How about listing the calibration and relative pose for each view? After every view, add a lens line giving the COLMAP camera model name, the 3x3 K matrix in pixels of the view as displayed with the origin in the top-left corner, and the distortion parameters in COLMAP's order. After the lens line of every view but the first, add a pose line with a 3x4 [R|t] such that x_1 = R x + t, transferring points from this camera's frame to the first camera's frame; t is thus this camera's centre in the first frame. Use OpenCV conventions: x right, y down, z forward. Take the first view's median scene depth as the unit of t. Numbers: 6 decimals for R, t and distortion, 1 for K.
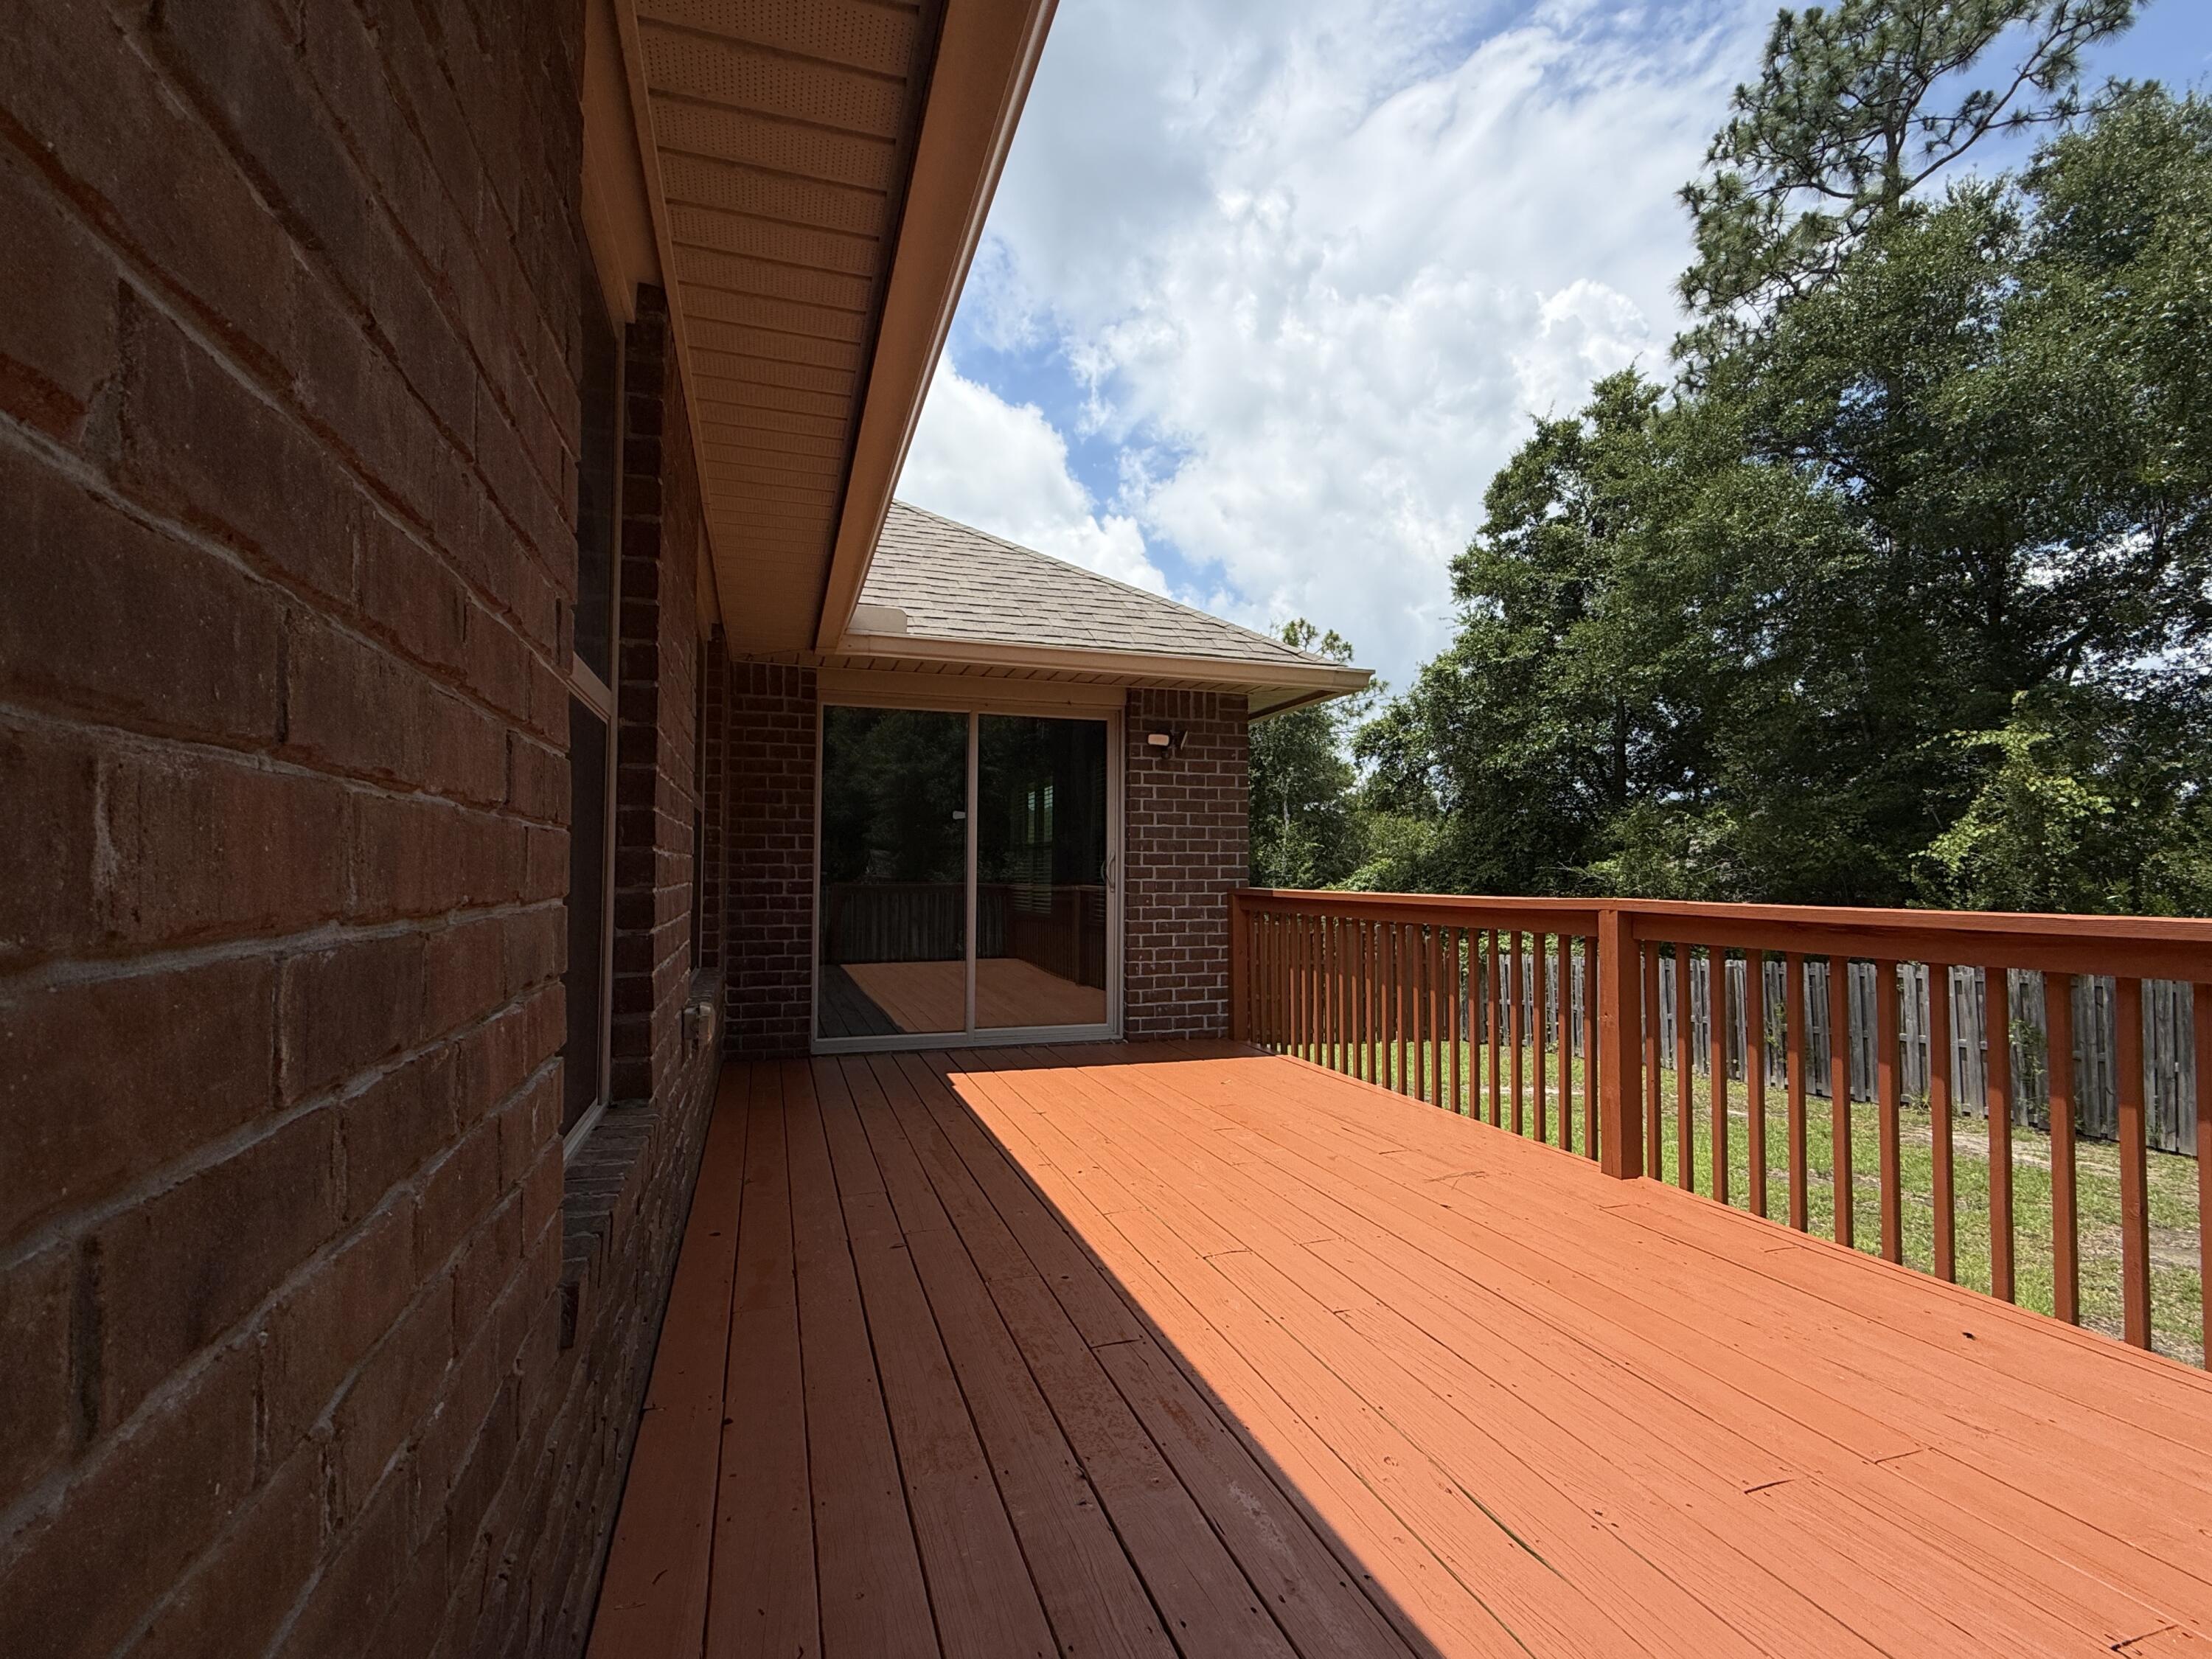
lens RADIAL K [[1018.9, 0, 1100.0], [0, 1018.9, 837.2], [0, 0, 1]] dist [0.000728, -0.000485]
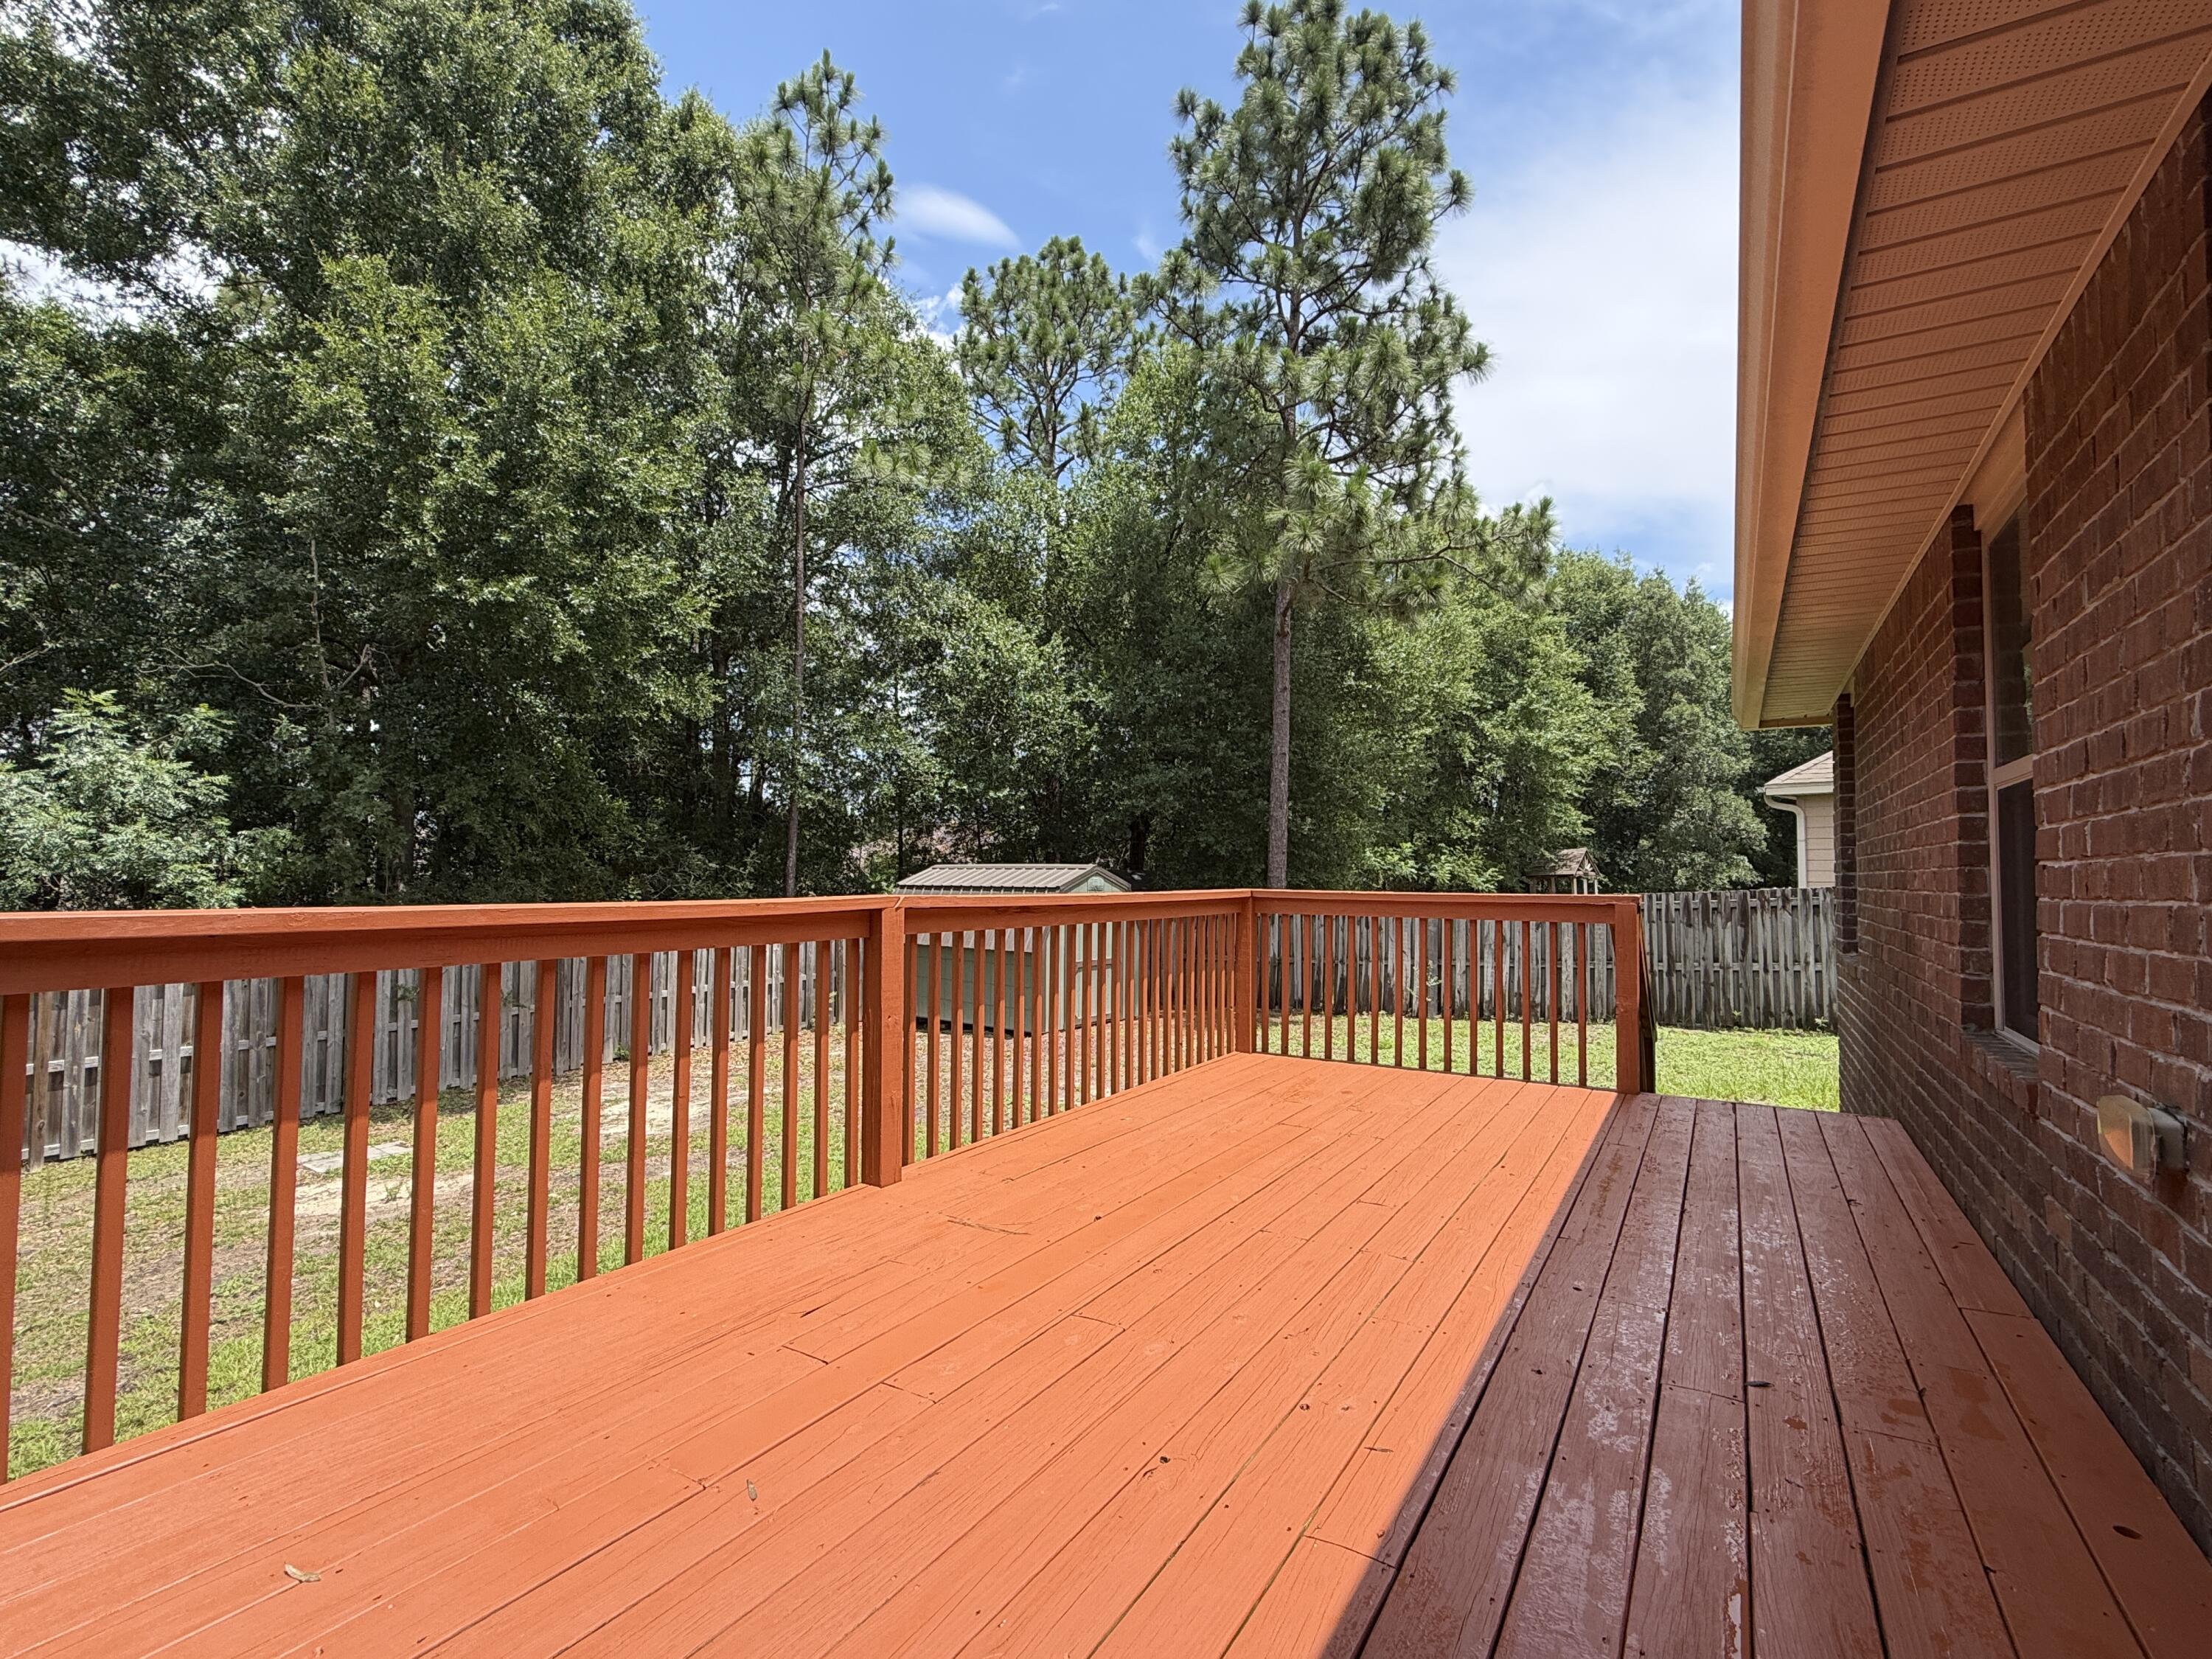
lens RADIAL K [[1018.9, 0, 1100.0], [0, 1018.9, 837.2], [0, 0, 1]] dist [0.000728, -0.000485]
pose [[-0.647856, 0.030510, 0.761151, -0.356115], [-0.030419, 0.997364, -0.065870, 0.061623], [-0.761155, -0.065827, -0.645221, 1.459075]]
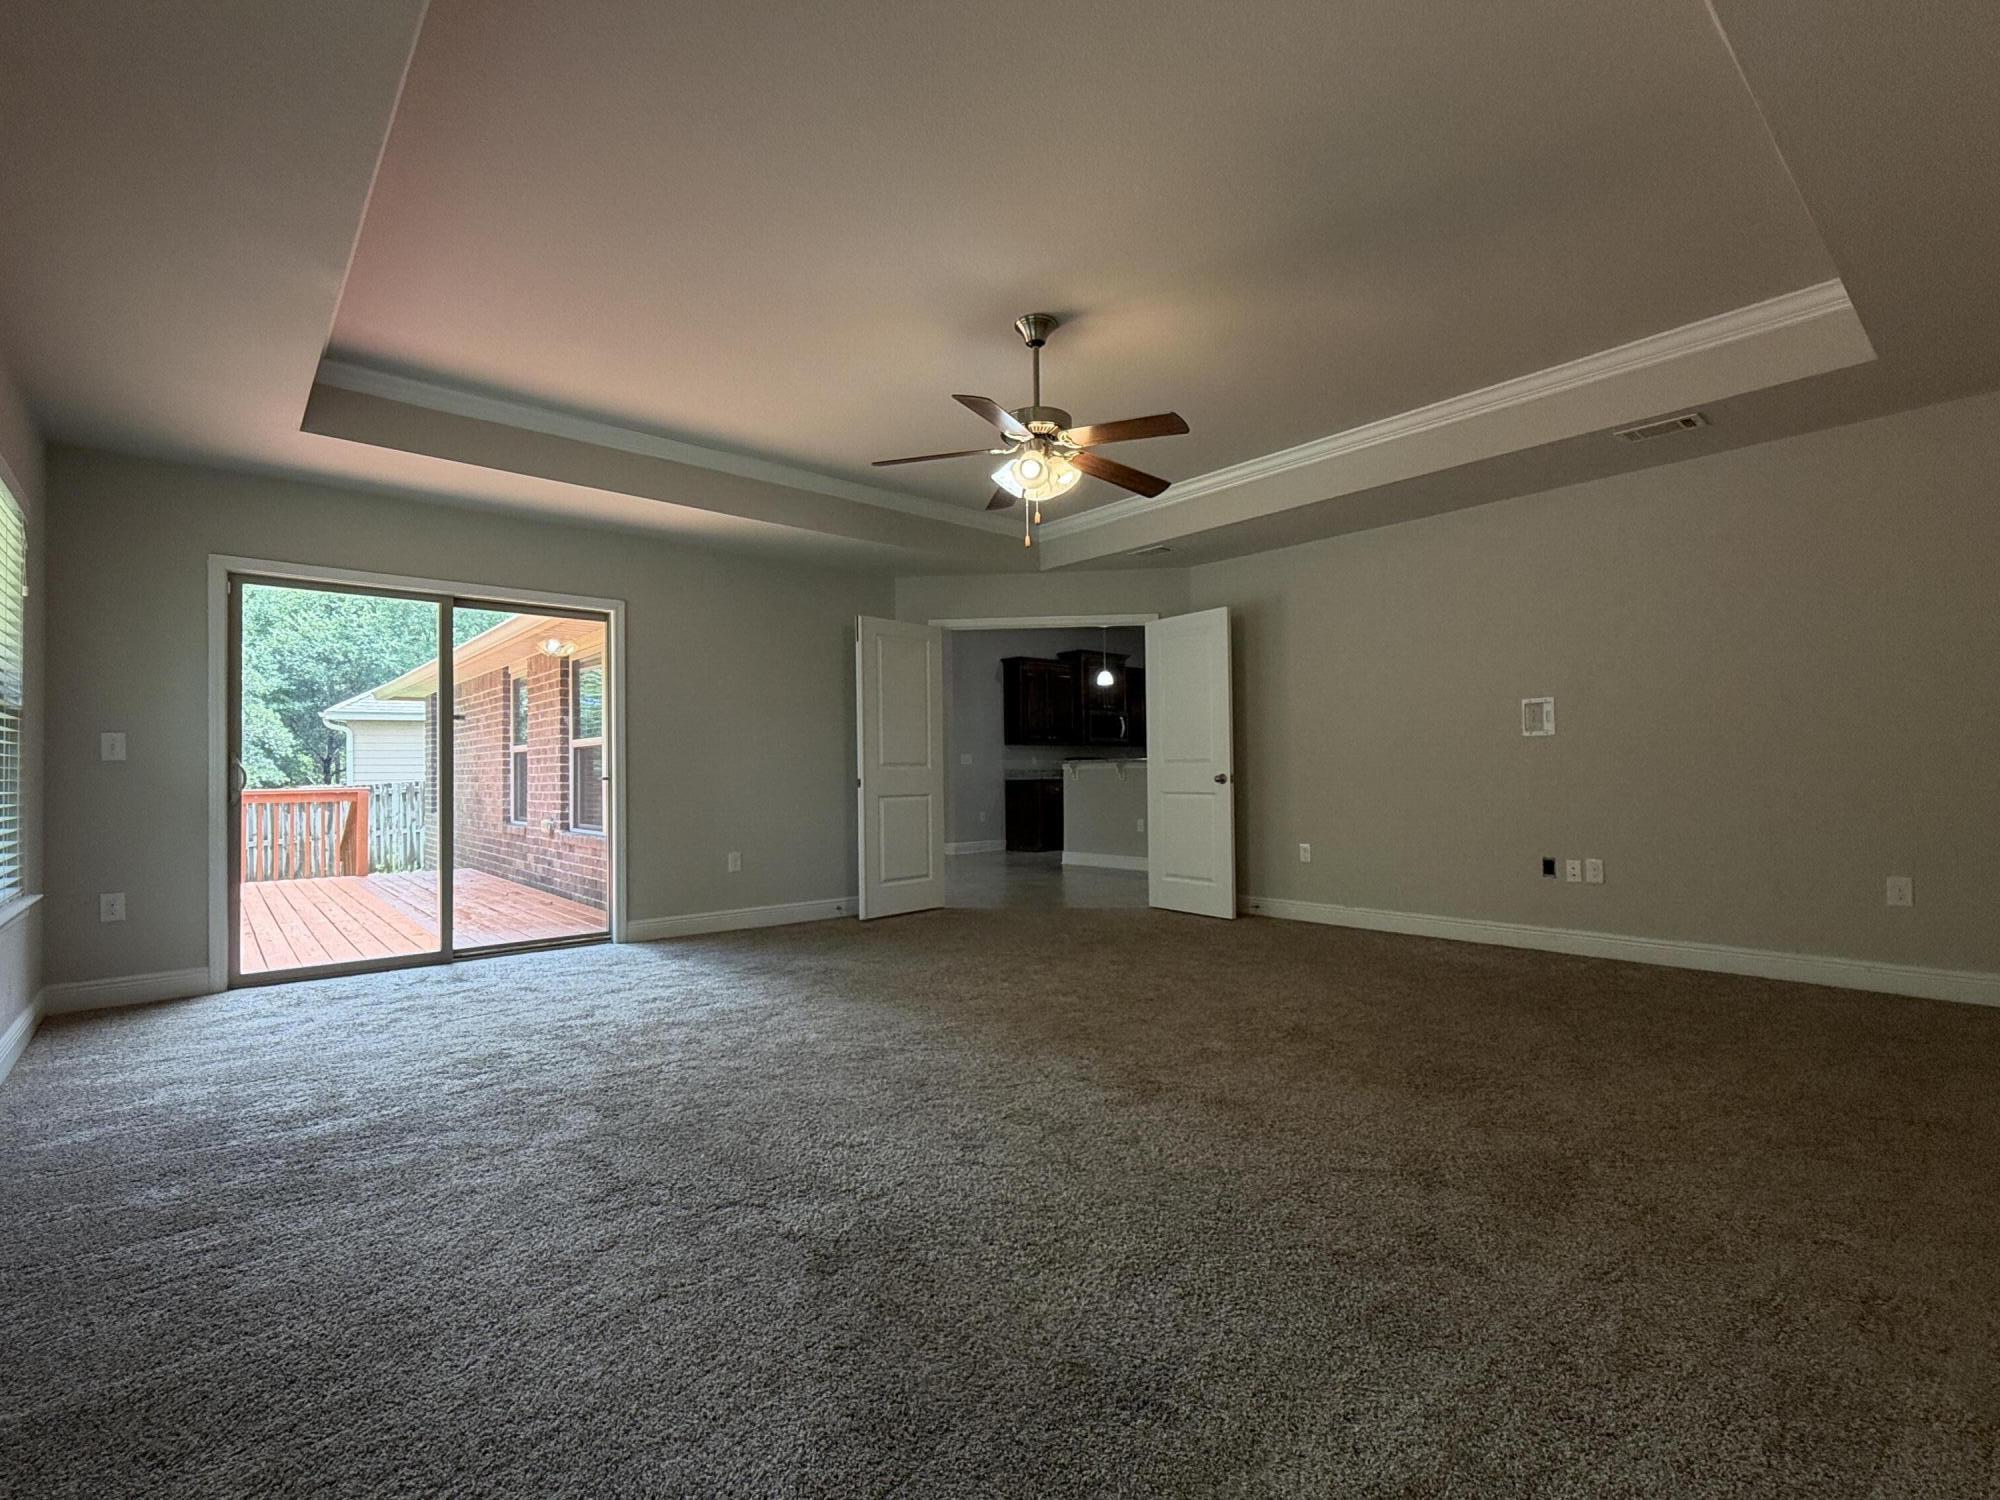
lens RADIAL K [[921.3, 0, 994.6], [0, 921.3, 756.9], [0, 0, 1]] dist [0.000728, -0.000485]
pose [[-0.922272, 0.009391, -0.386428, -0.402247], [0.029904, 0.998442, -0.047106, 0.092998], [0.385384, -0.055000, -0.921116, 2.406144]]
